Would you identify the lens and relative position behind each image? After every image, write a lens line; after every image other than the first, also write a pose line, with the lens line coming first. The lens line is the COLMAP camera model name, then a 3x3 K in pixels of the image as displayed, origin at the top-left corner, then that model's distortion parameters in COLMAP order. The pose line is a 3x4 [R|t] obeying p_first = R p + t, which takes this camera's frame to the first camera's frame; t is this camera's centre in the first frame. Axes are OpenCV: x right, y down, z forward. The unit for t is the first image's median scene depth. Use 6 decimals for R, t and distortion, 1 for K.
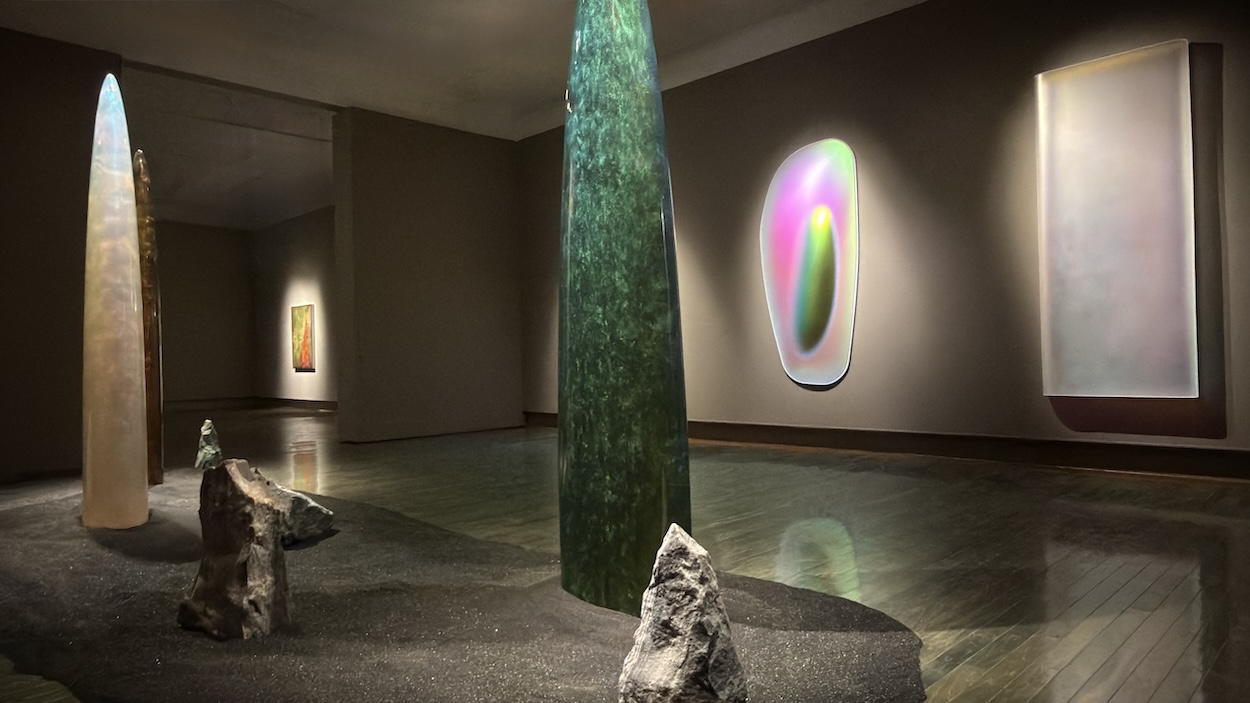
lens RADIAL K [[777.8, 0, 620.7], [0, 777.8, 352.0], [0, 0, 1]] dist [0.006643, -0.012124]
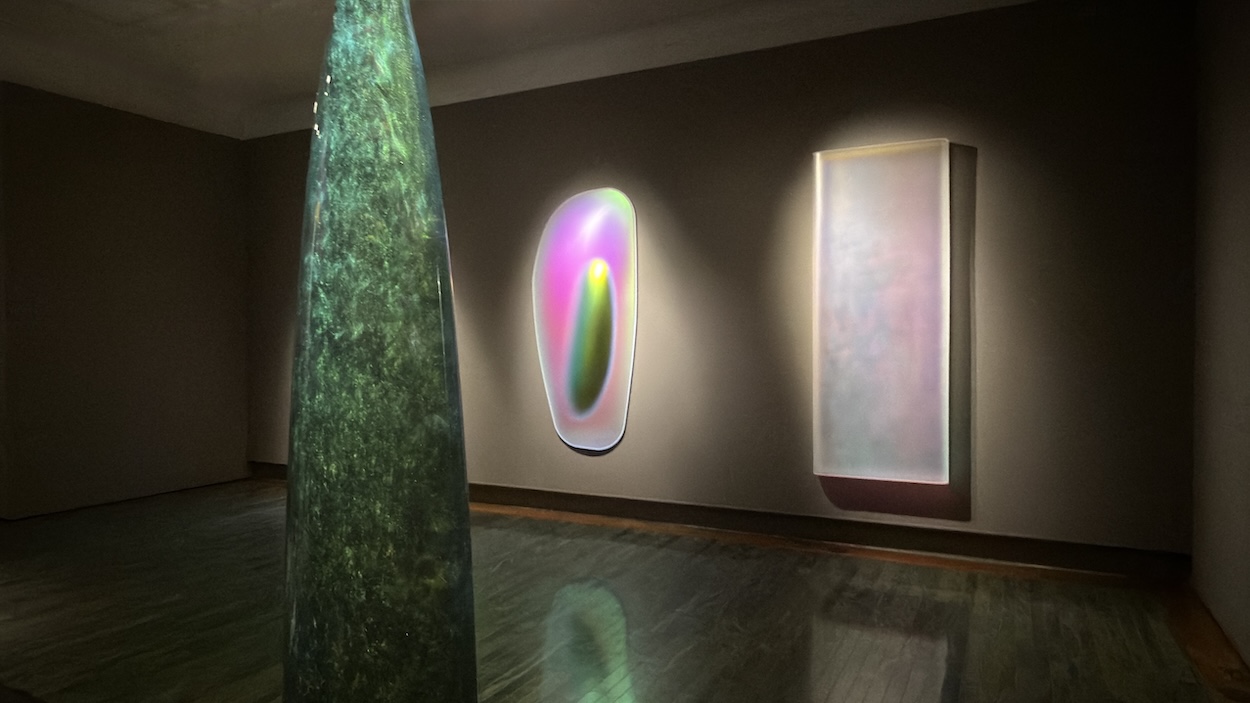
lens RADIAL K [[777.8, 0, 624.0], [0, 777.8, 356.5], [0, 0, 1]] dist [0.006643, -0.012124]
pose [[0.949428, 0.014886, 0.313633, -0.015412], [-0.021059, 0.999645, 0.016303, -0.236266], [-0.313279, -0.022083, 0.949404, 0.274724]]
